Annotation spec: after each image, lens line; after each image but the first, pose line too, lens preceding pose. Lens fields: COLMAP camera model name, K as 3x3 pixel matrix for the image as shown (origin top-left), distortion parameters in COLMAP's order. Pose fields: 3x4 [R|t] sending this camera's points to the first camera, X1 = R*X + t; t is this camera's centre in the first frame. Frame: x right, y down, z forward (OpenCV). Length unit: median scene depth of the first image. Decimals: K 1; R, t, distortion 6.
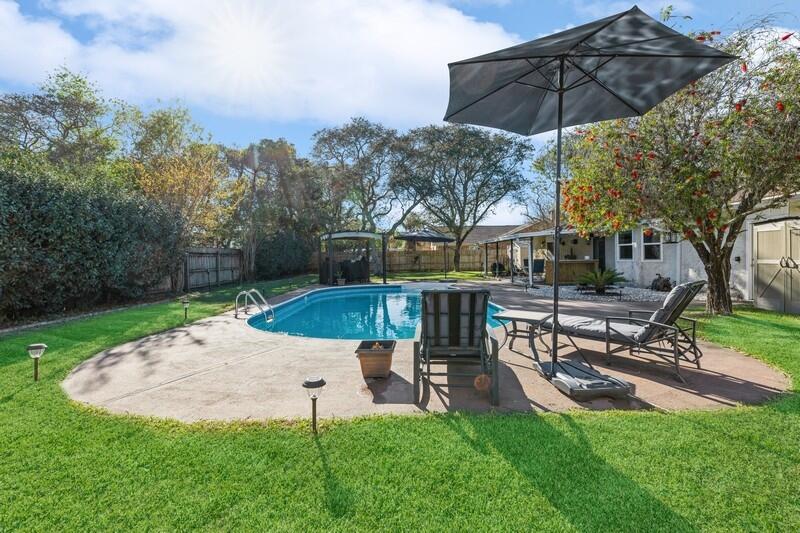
lens RADIAL K [[358.0, 0, 403.6], [0, 358.0, 264.0], [0, 0, 1]] dist [0.002721, -0.002733]
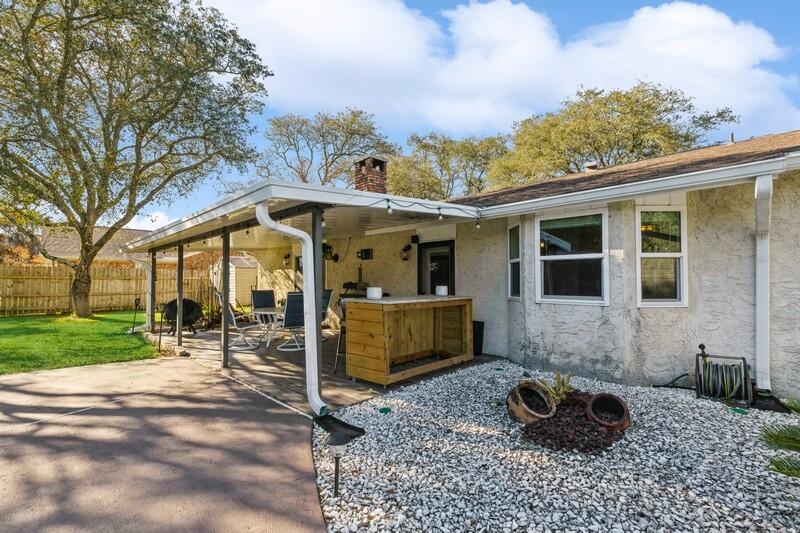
lens RADIAL K [[358.0, 0, 401.5], [0, 358.0, 272.3], [0, 0, 1]] dist [0.002721, -0.002733]
pose [[0.712812, 0.005181, 0.701336, 0.173417], [0.018856, 0.999470, -0.026548, -0.022040], [-0.701101, 0.032148, 0.712336, 0.591563]]
